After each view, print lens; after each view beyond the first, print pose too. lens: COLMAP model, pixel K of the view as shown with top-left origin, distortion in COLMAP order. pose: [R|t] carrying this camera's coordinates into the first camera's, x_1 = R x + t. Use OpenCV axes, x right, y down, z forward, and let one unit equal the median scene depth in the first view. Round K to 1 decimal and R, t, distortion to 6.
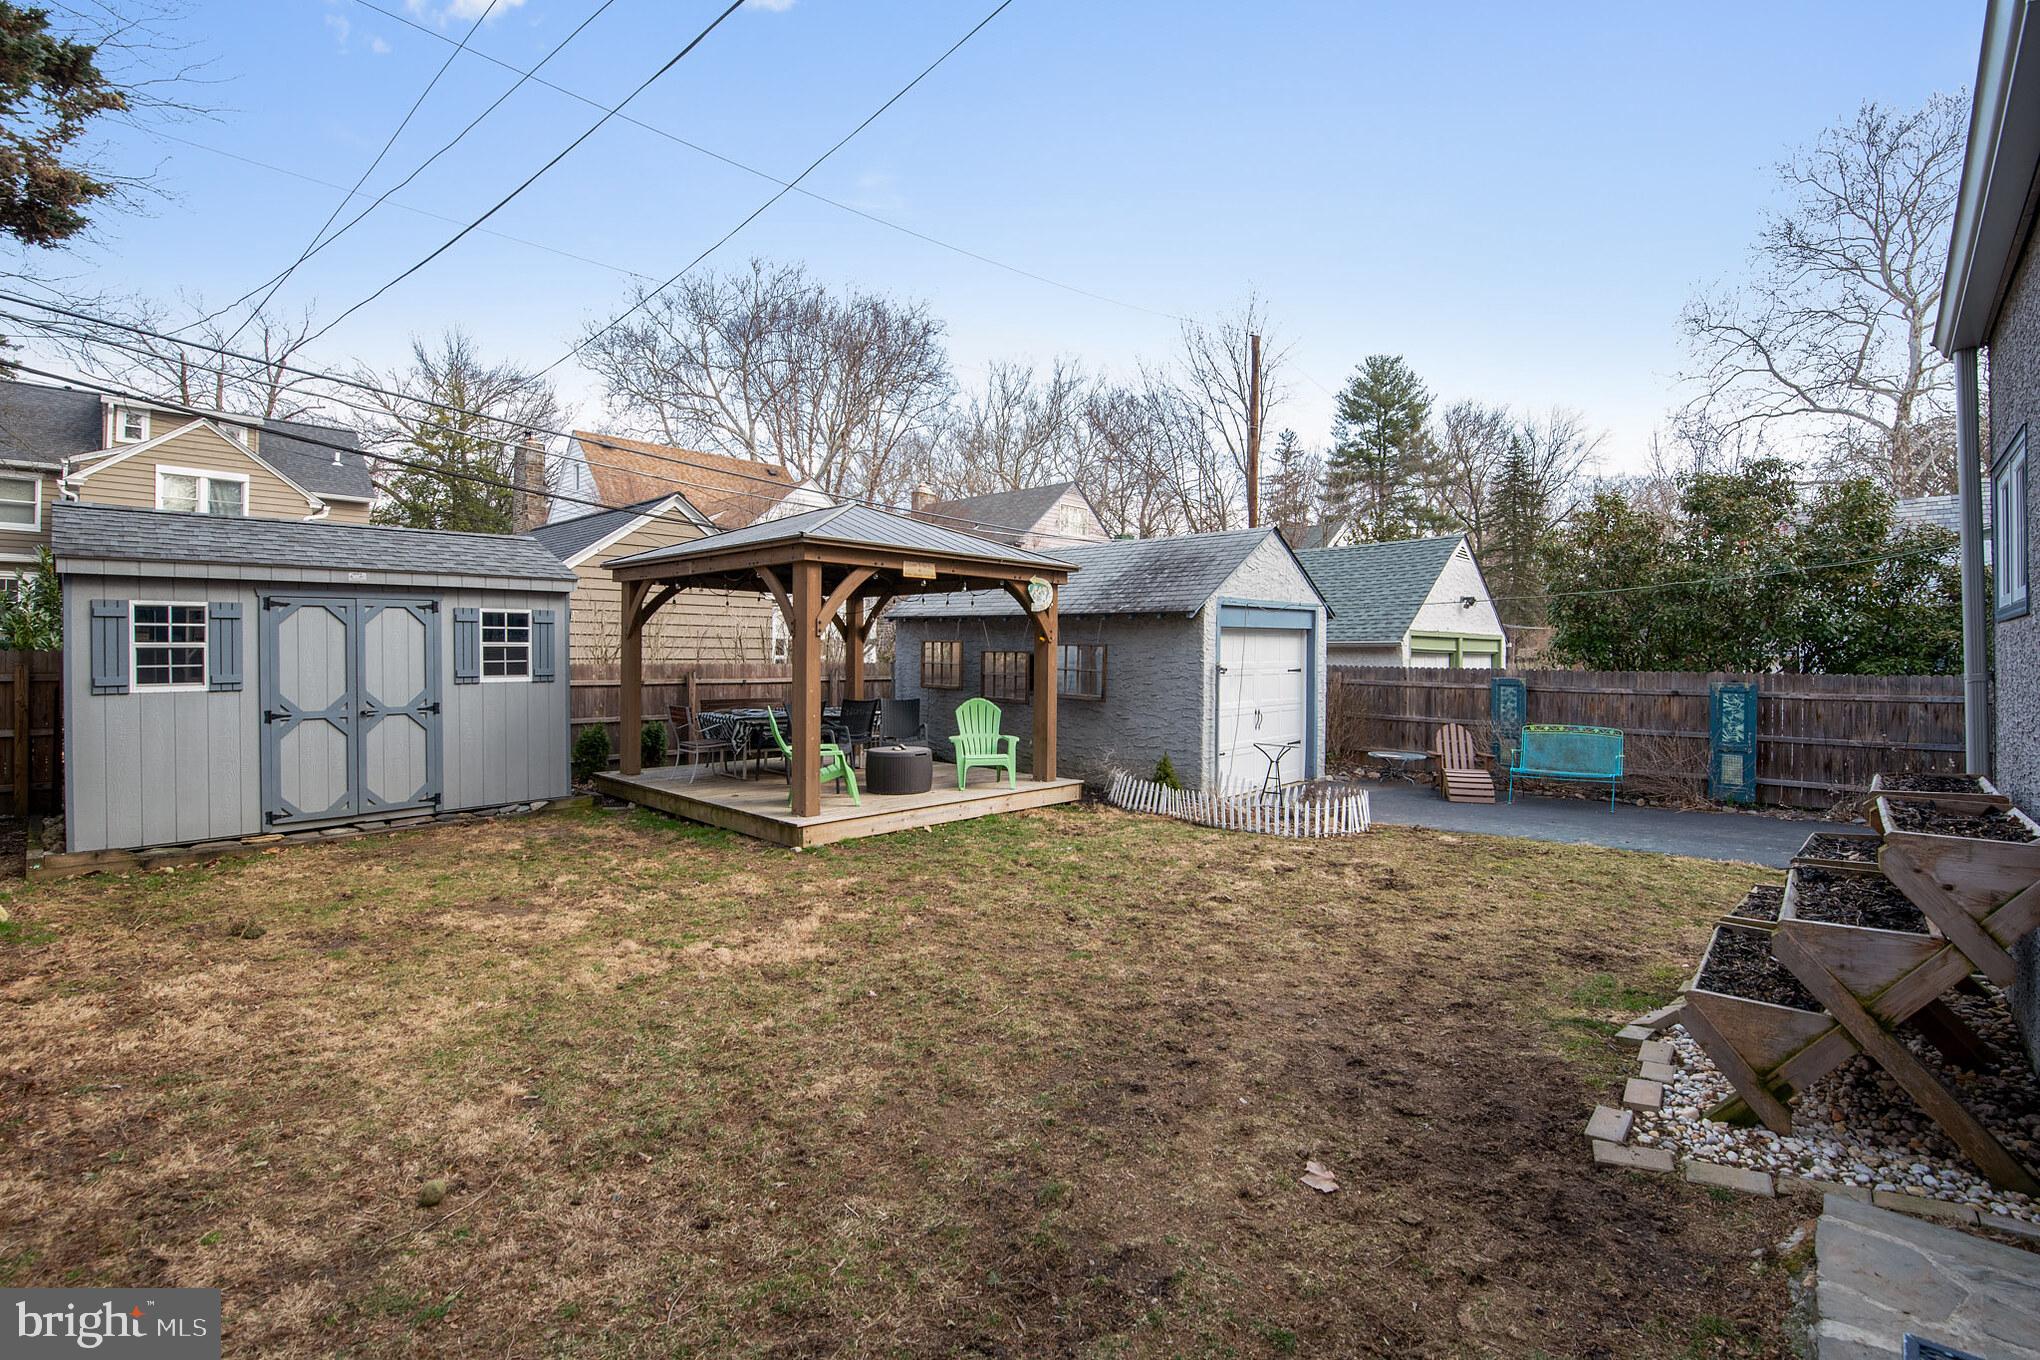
lens RADIAL K [[902.1, 0, 1033.5], [0, 902.1, 646.5], [0, 0, 1]] dist [-0.000233, -0.012120]
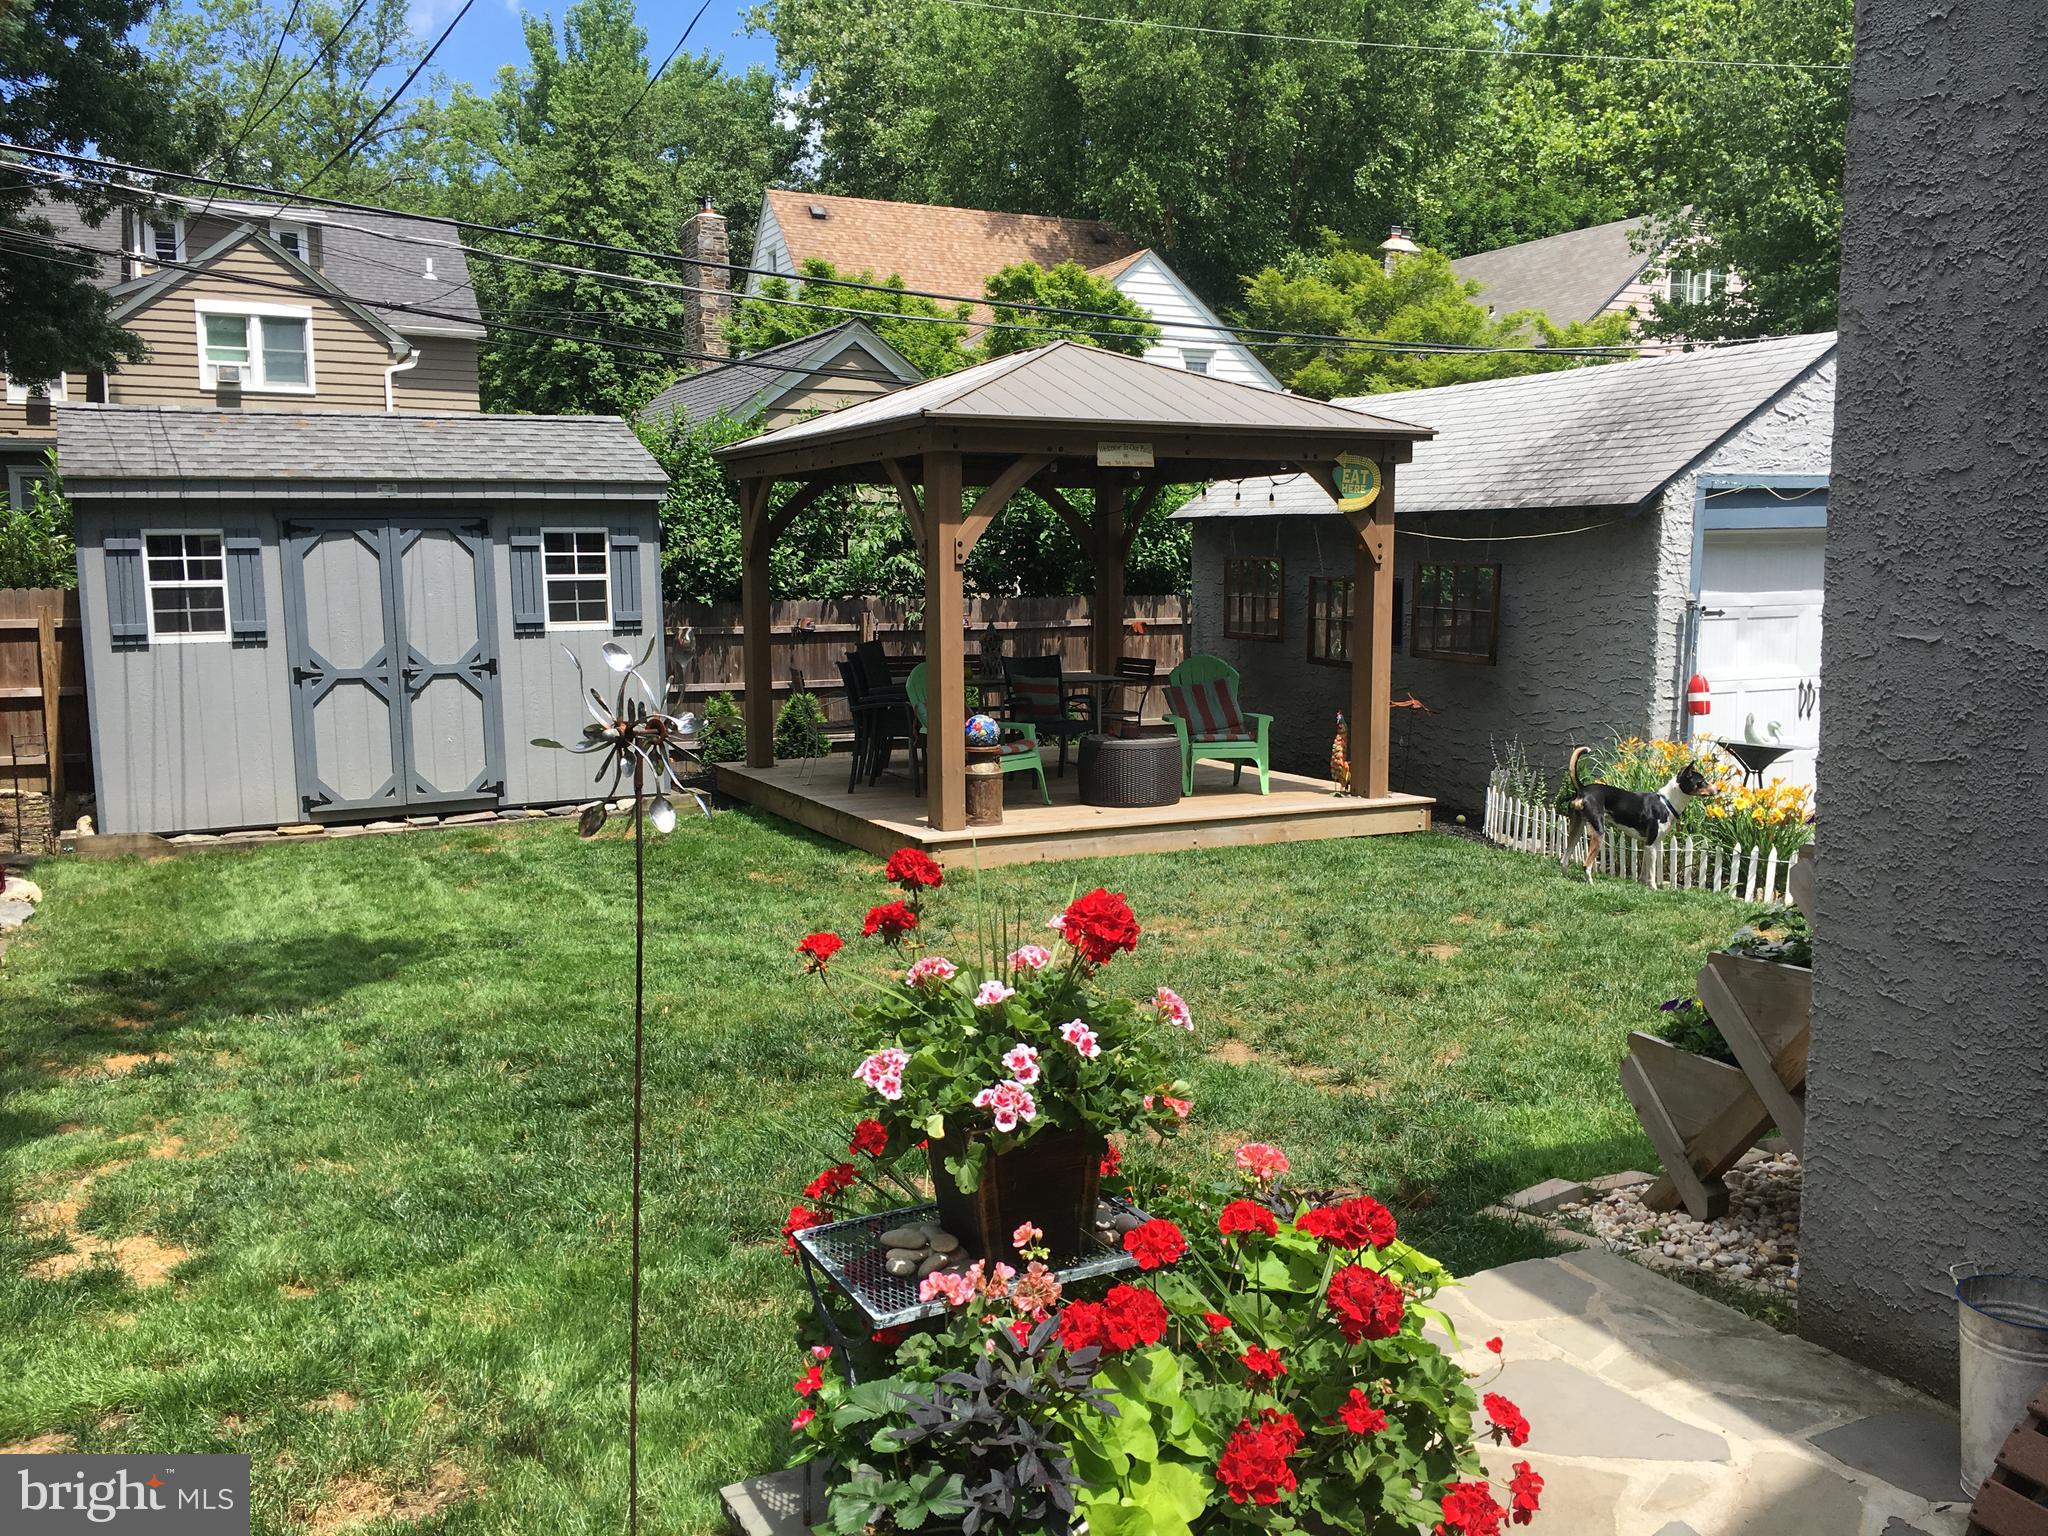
lens RADIAL K [[1749.6, 0, 1014.5], [0, 1749.6, 758.5], [0, 0, 1]] dist [0.064769, -0.069588]
pose [[0.934519, 0.027958, -0.354812, 0.198295], [0.013921, 0.993276, 0.114932, -0.012753], [0.355640, -0.112345, 0.927846, -0.151871]]
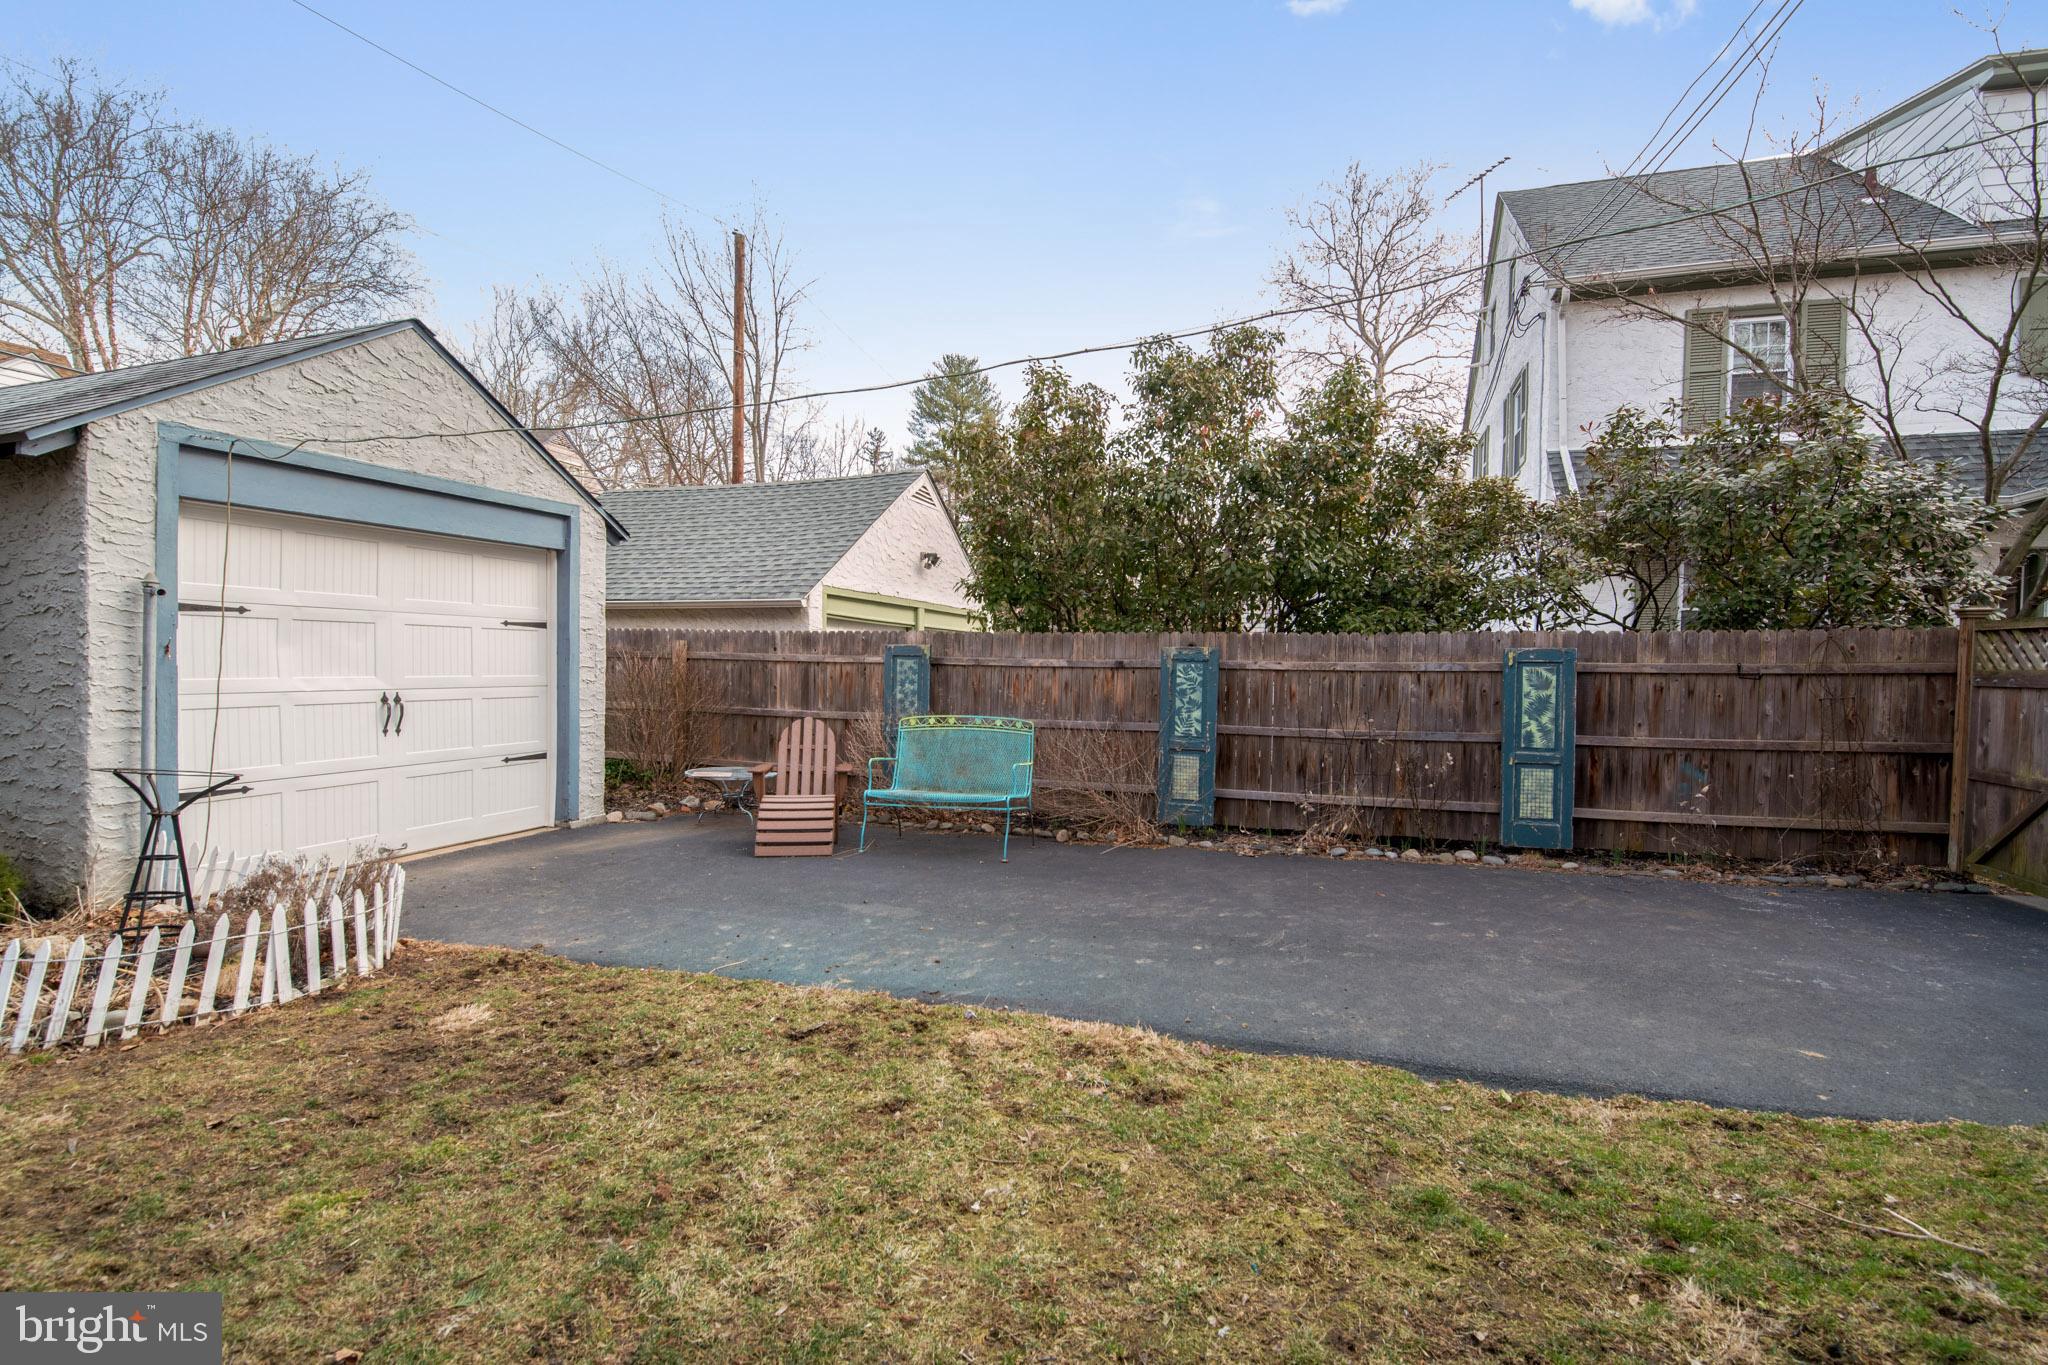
lens RADIAL K [[933.3, 0, 1030.5], [0, 933.3, 671.9], [0, 0, 1]] dist [0.001179, -0.000447]
pose [[0.907564, 0.003648, 0.419897, 0.381875], [-0.012154, 0.999772, 0.017584, 0.048130], [-0.419737, -0.021062, 0.907401, 0.421821]]
